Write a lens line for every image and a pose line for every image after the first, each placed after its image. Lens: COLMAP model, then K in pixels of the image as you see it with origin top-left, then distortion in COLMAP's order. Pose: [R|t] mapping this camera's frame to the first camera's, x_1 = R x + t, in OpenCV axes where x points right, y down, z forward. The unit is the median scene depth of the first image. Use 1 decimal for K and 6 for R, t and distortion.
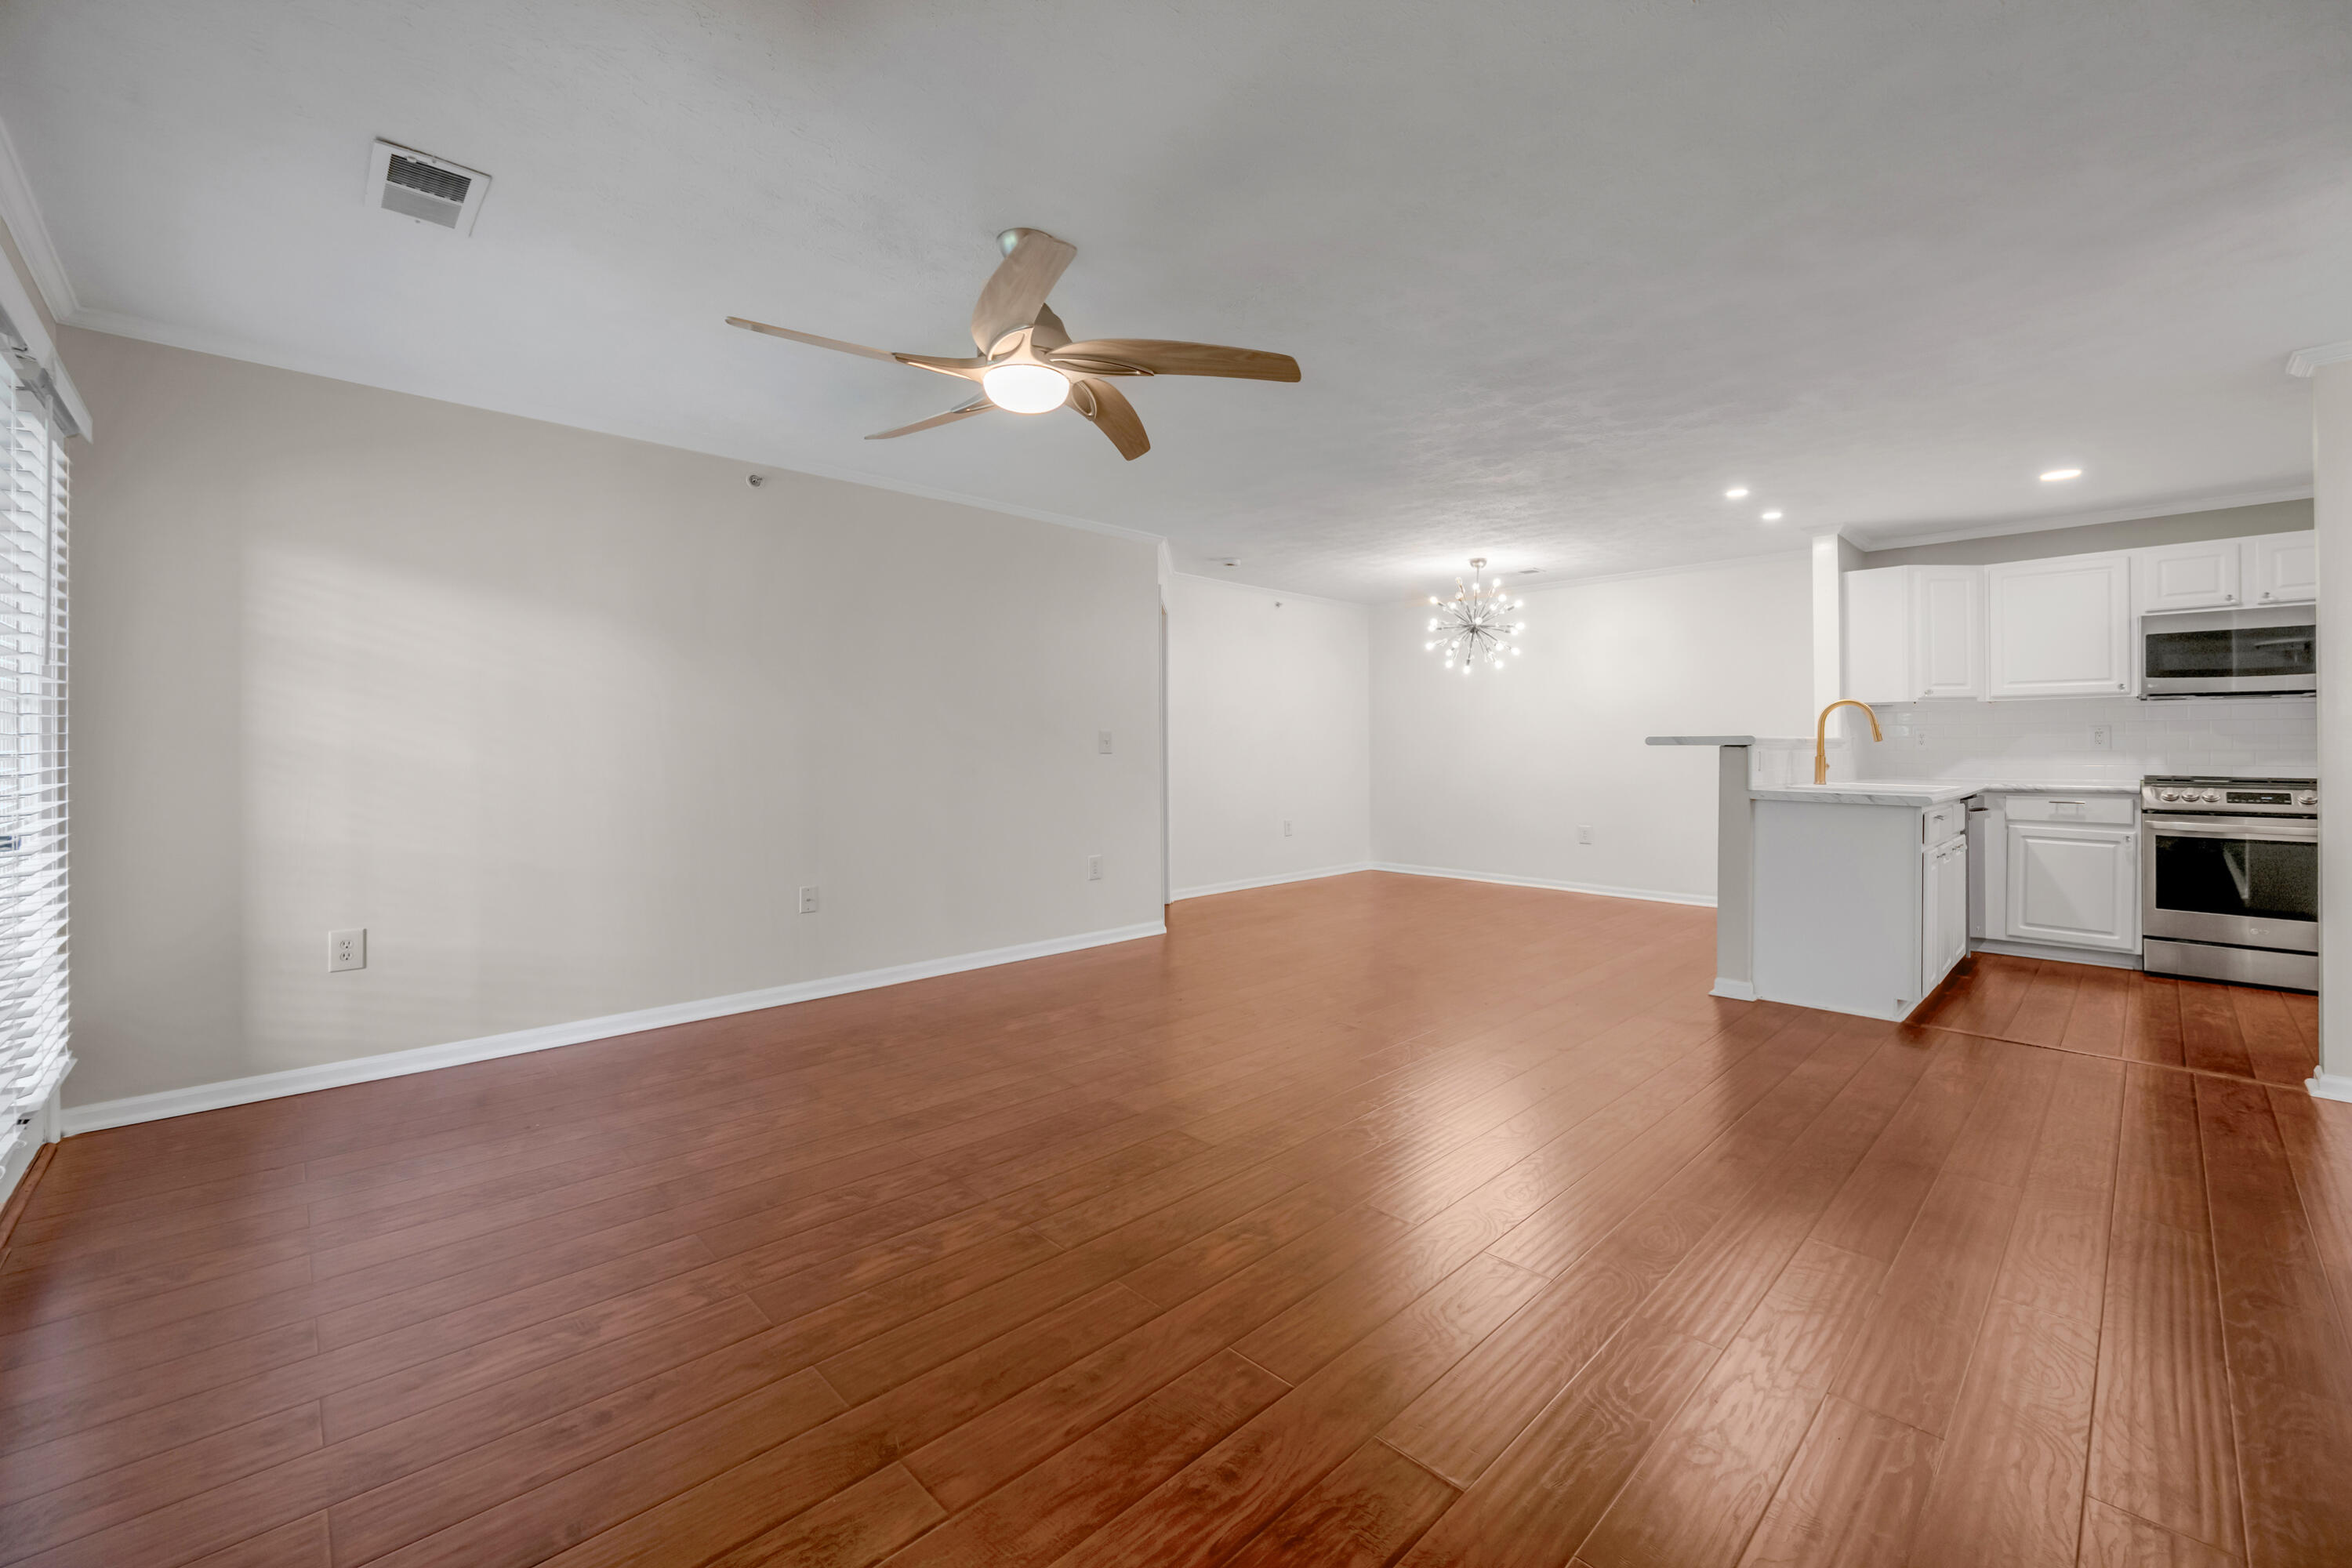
lens RADIAL K [[926.7, 0, 1194.5], [0, 926.7, 785.0], [0, 0, 1]] dist [-0.000352, -0.000090]
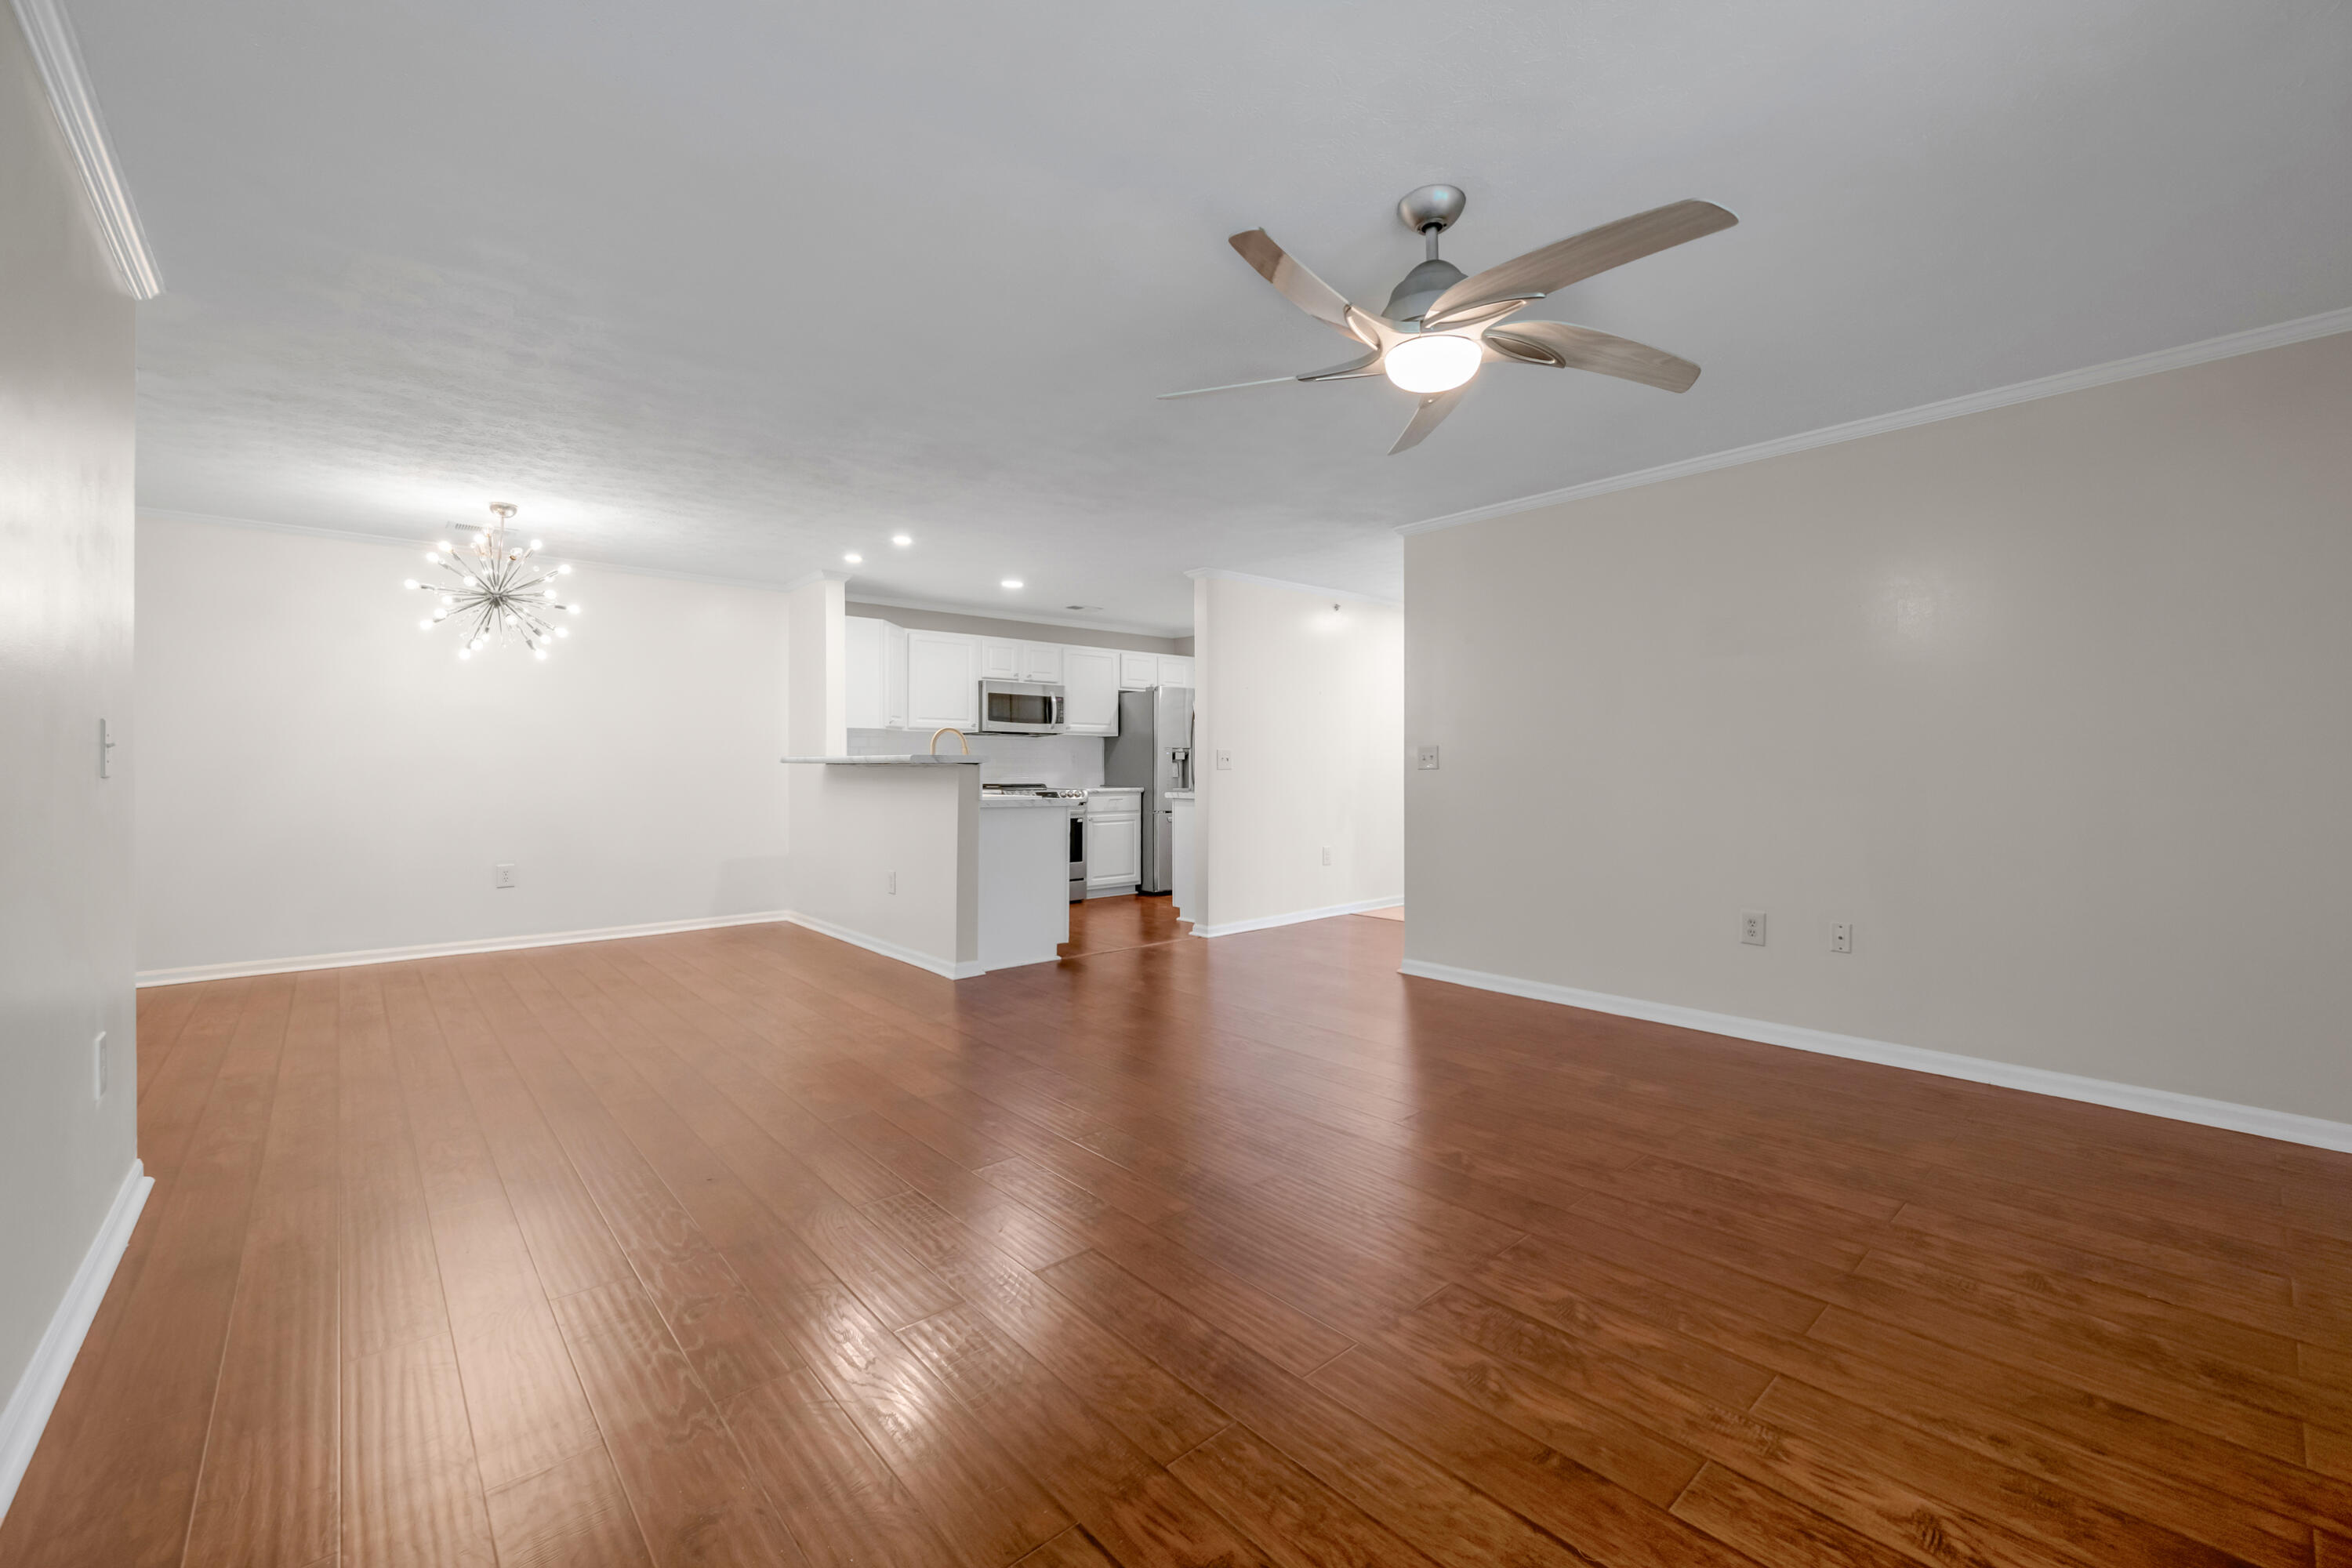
lens RADIAL K [[973.8, 0, 1176.0], [0, 973.8, 784.0], [0, 0, 1]] dist [0.000073, -0.000029]
pose [[0.052442, -0.016924, 0.998481, -0.633801], [0.044580, 0.998899, 0.014590, -0.021600], [-0.997628, 0.043747, 0.053139, 0.666302]]
